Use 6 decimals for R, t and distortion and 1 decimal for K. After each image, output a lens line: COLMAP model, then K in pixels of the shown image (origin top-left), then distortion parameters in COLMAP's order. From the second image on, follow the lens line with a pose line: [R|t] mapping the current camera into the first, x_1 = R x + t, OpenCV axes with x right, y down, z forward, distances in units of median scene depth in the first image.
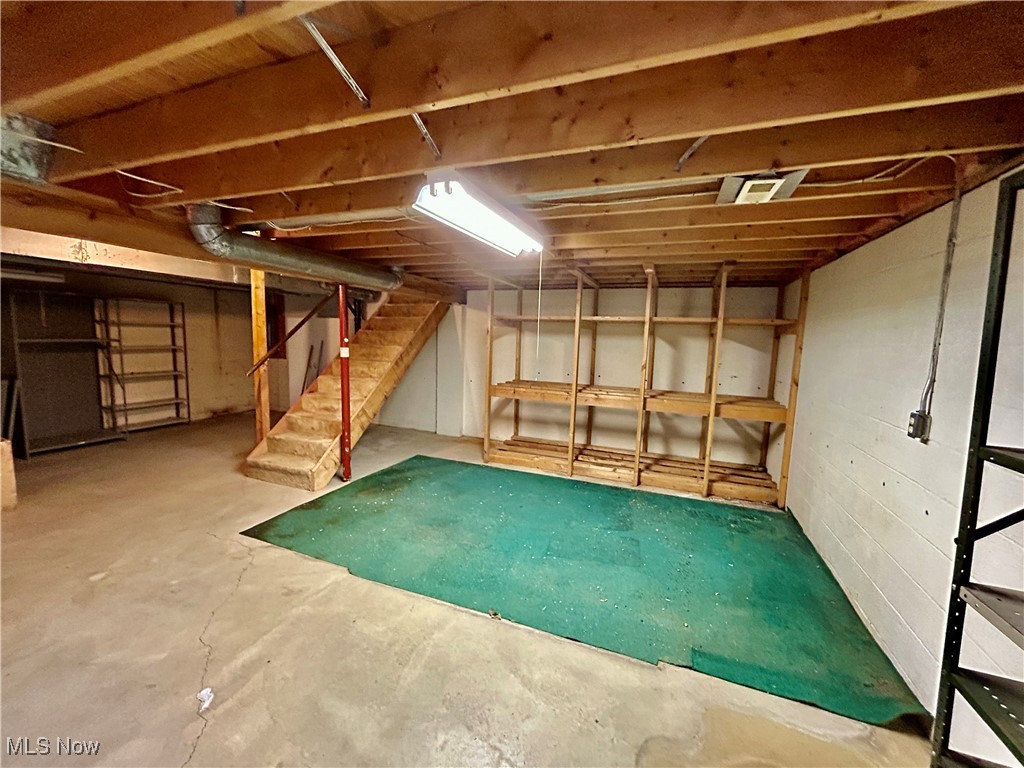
lens RADIAL K [[413.0, 0, 511.7], [0, 413.0, 383.0], [0, 0, 1]] dist [-0.004557, -0.000177]
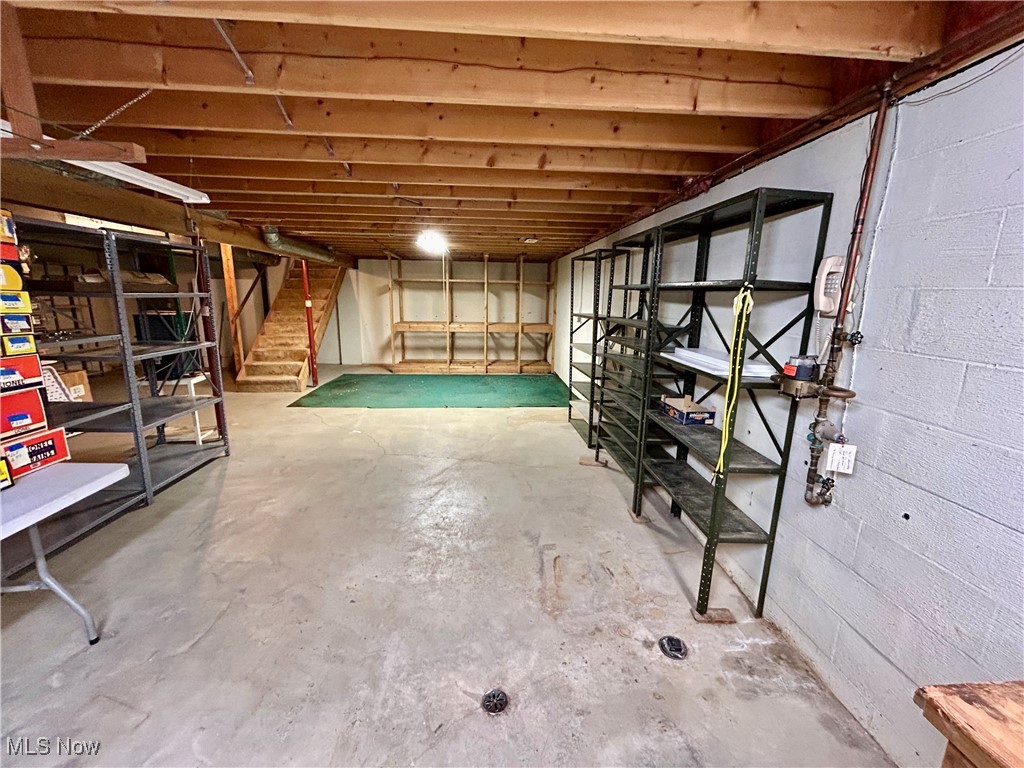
lens RADIAL K [[413.0, 0, 511.4], [0, 413.0, 383.0], [0, 0, 1]] dist [-0.004557, -0.000177]
pose [[0.902325, -0.104141, 0.418287, -0.337335], [0.059449, 0.991169, 0.118529, 0.072096], [-0.426937, -0.082084, 0.900548, -0.652237]]
